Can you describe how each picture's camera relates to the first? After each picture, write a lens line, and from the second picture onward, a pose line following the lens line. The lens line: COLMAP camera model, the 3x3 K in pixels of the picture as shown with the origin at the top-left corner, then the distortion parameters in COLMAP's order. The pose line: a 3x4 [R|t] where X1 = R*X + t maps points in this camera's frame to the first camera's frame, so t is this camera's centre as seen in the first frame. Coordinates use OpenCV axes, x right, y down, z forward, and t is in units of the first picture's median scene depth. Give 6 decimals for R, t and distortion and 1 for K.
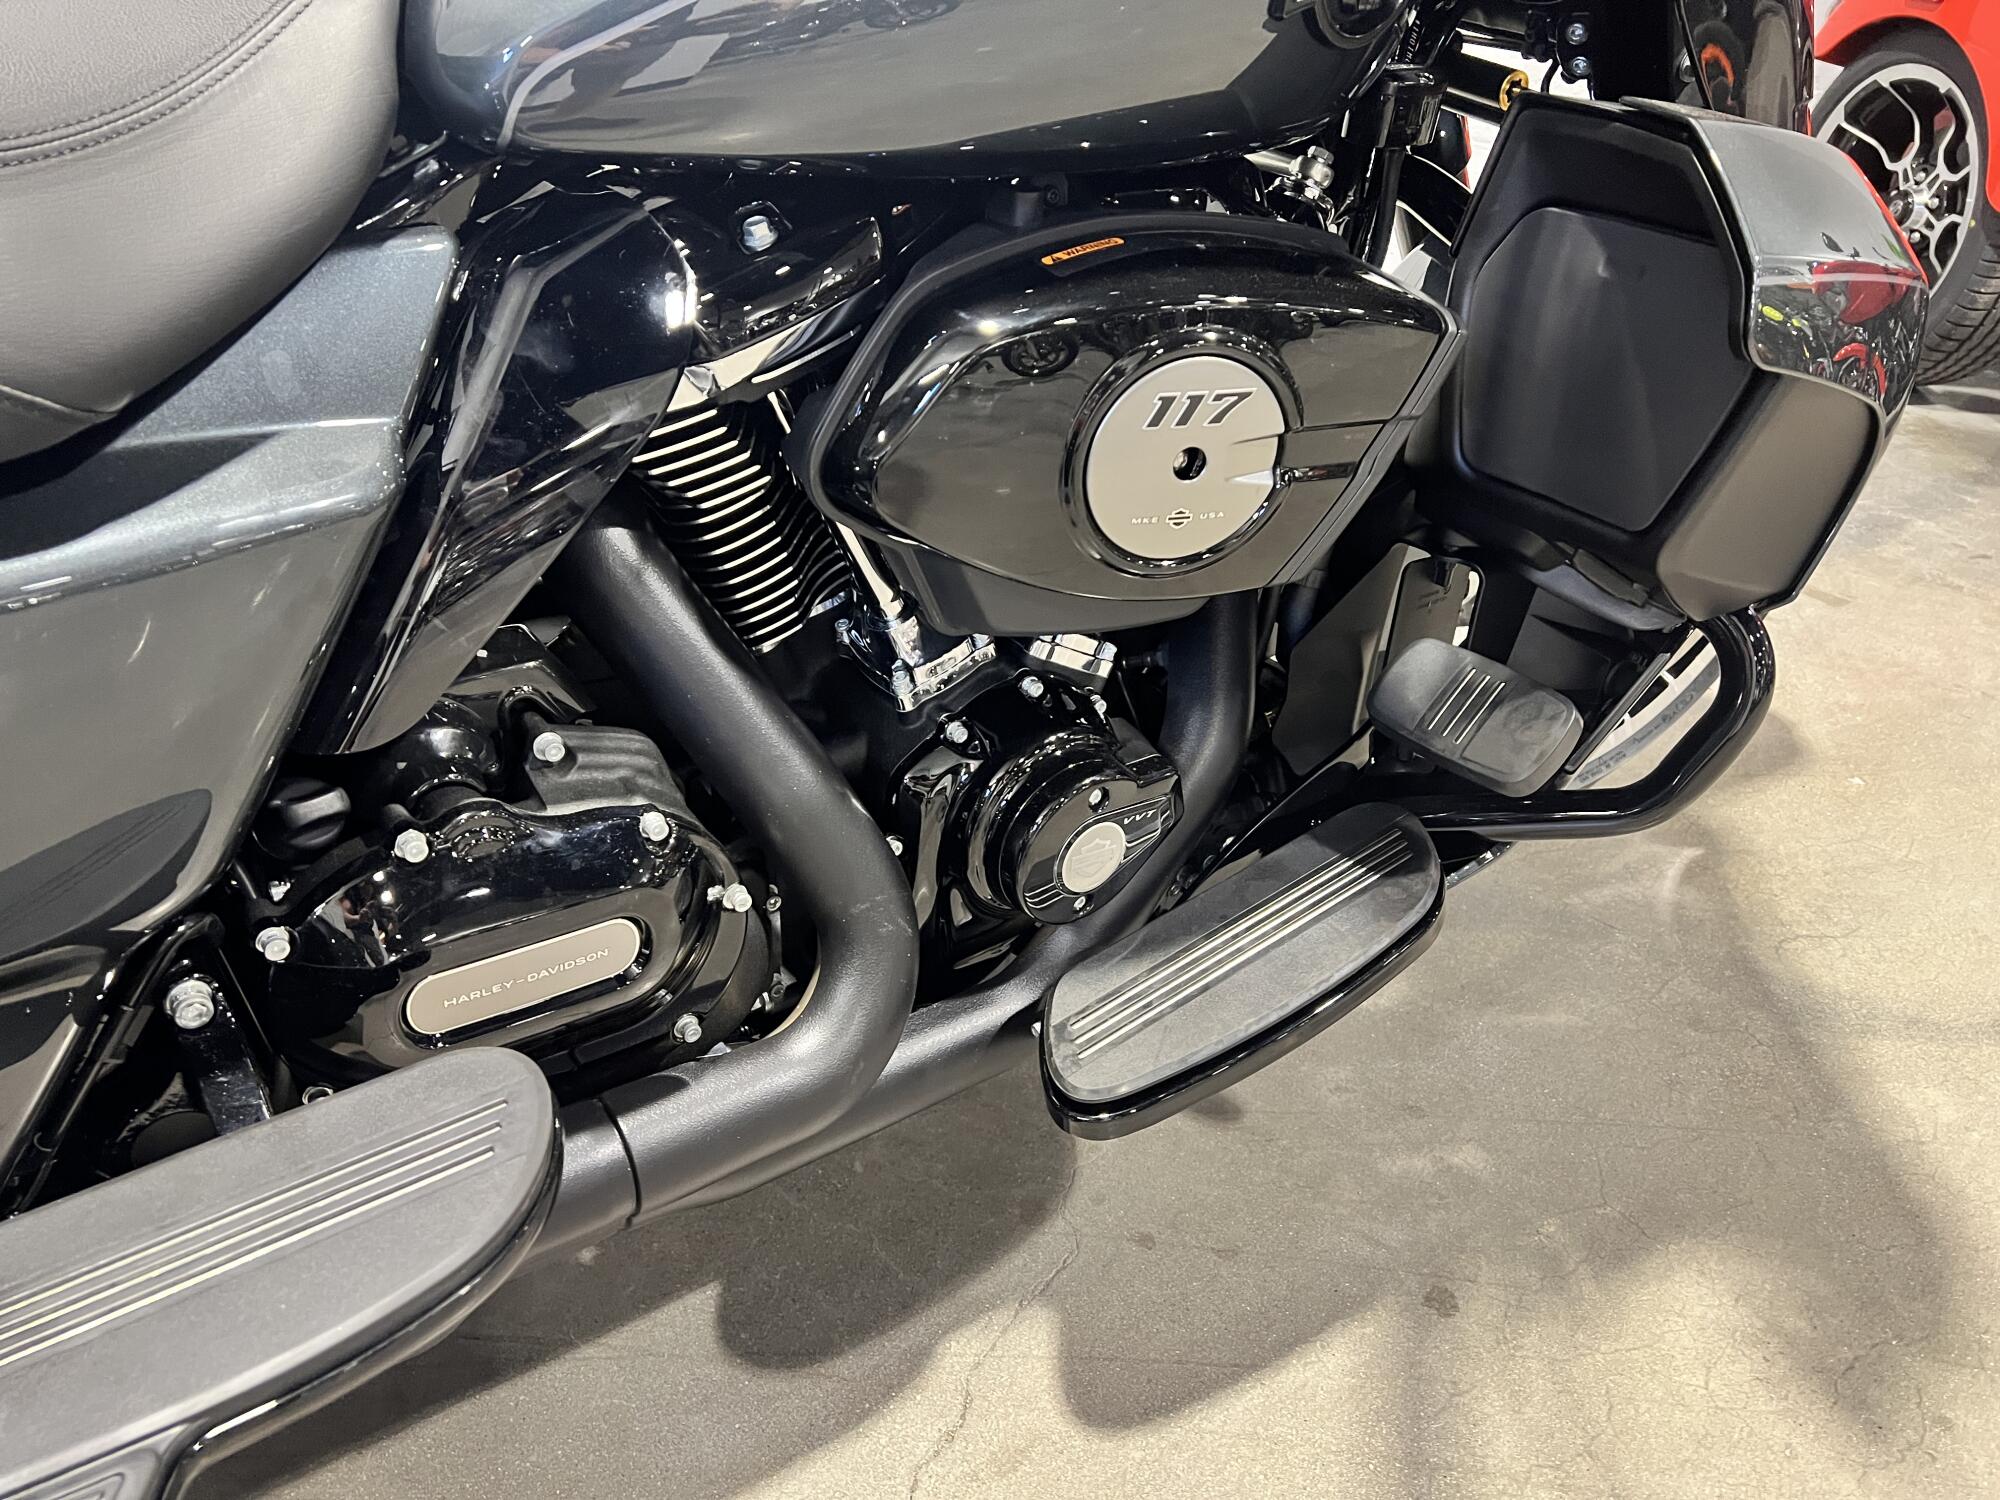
lens RADIAL K [[1524.5, 0, 1000.0], [0, 1524.5, 750.0], [0, 0, 1]] dist [0.054466, -0.053271]
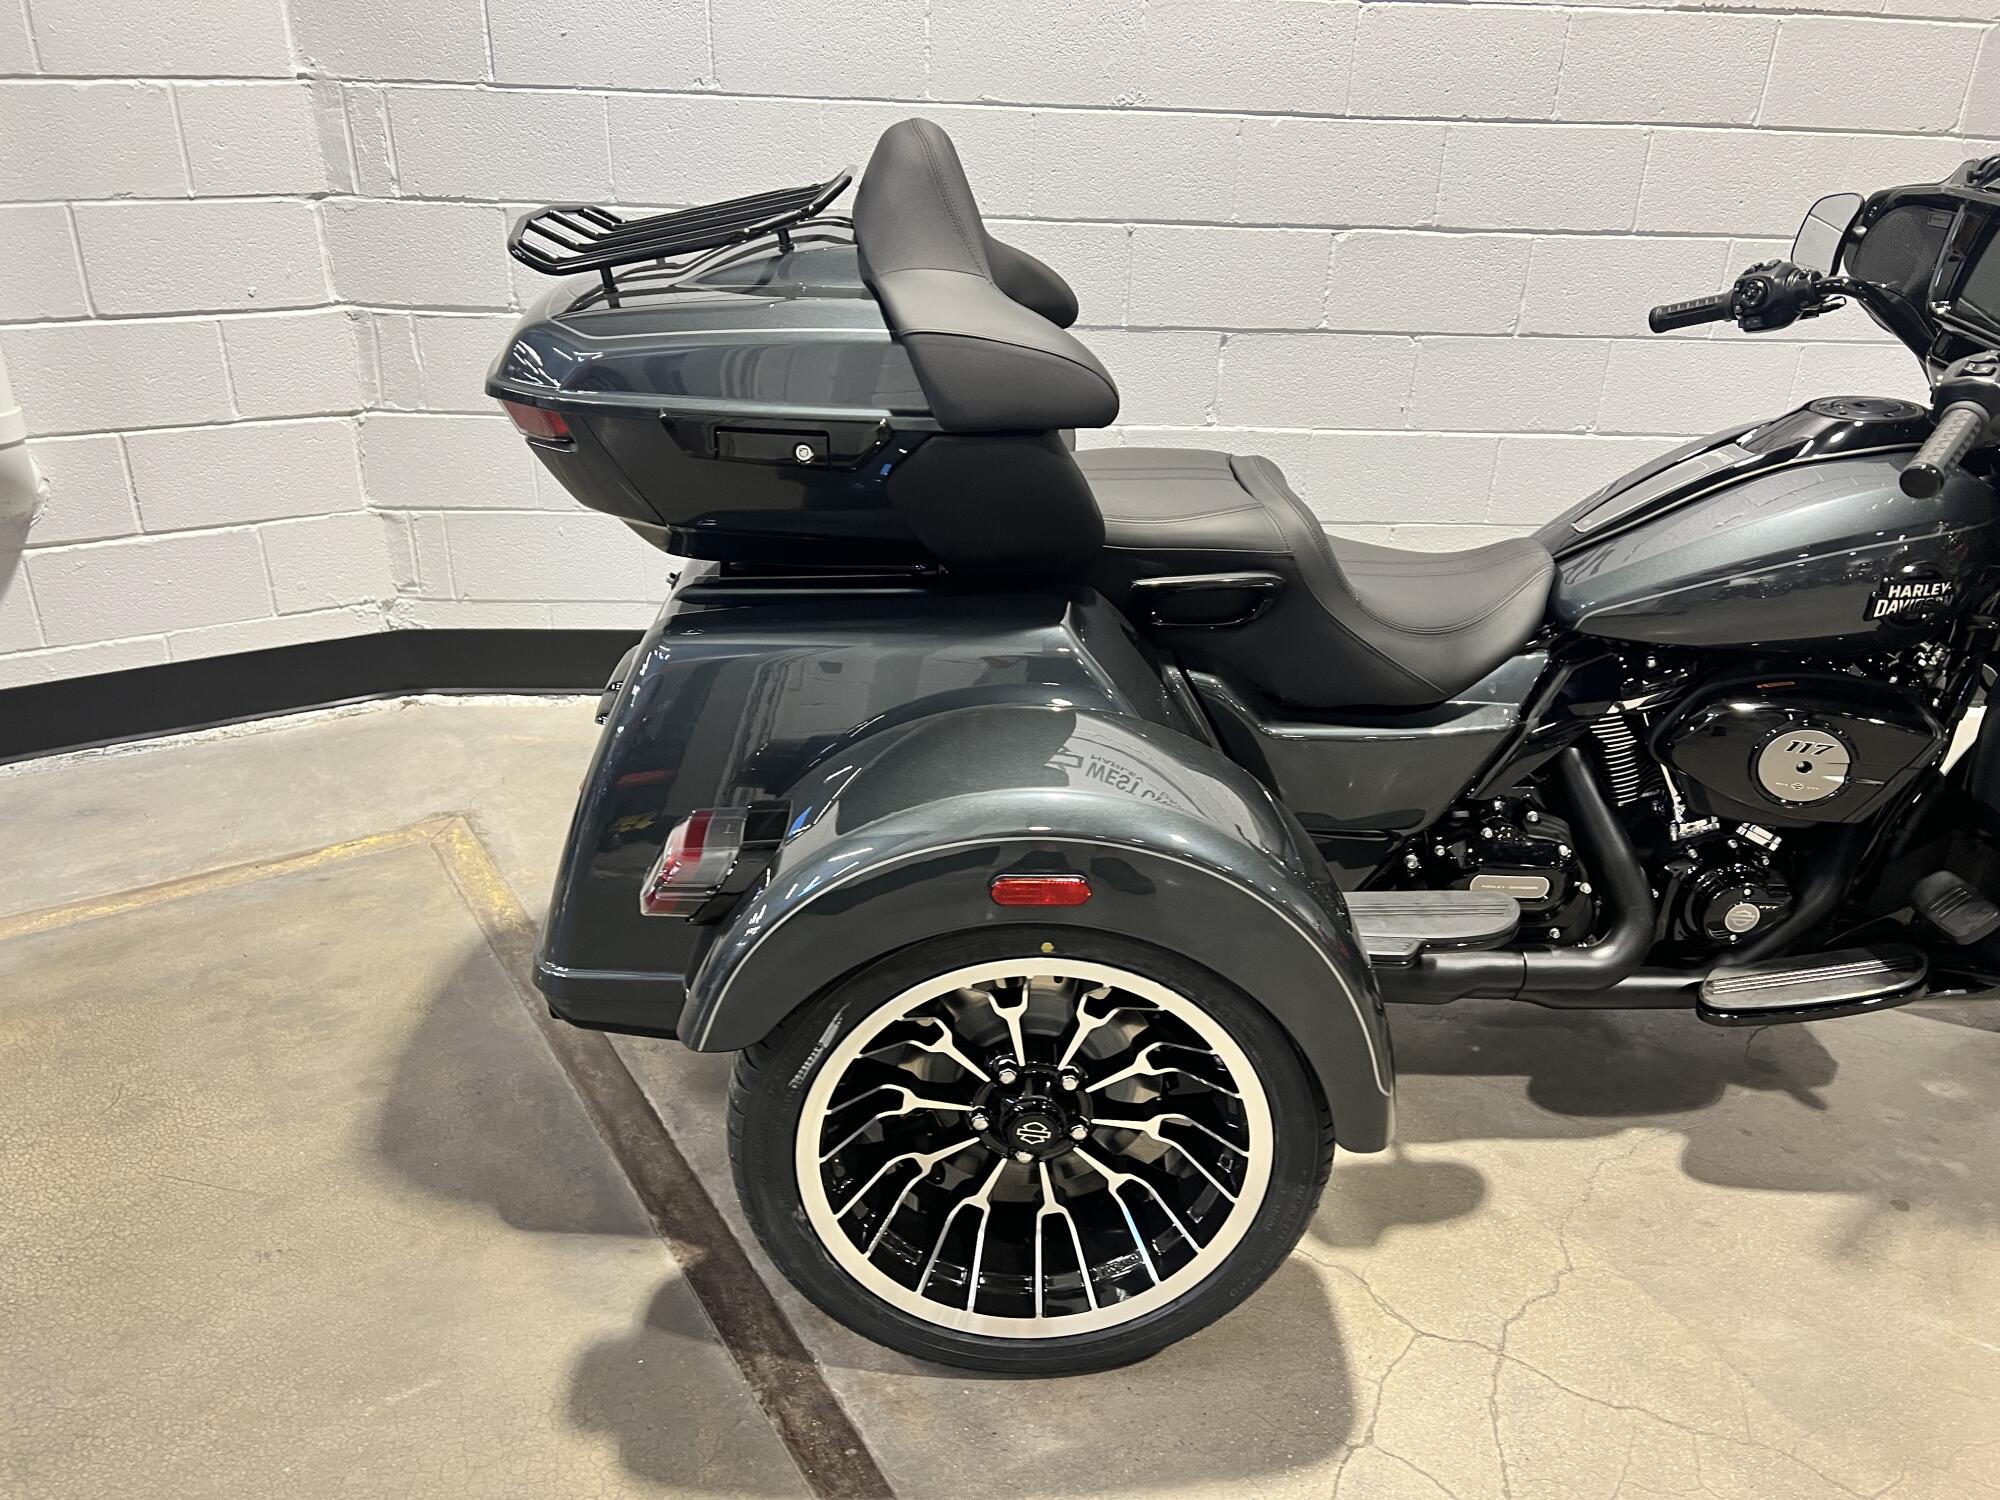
lens RADIAL K [[1524.5, 0, 1000.0], [0, 1524.5, 750.0], [0, 0, 1]] dist [0.054466, -0.053271]
pose [[0.832618, 0.198316, -0.517125, 0.301632], [-0.259048, 0.964714, -0.047125, 0.242007], [0.489532, 0.173197, 0.854612, -1.758642]]
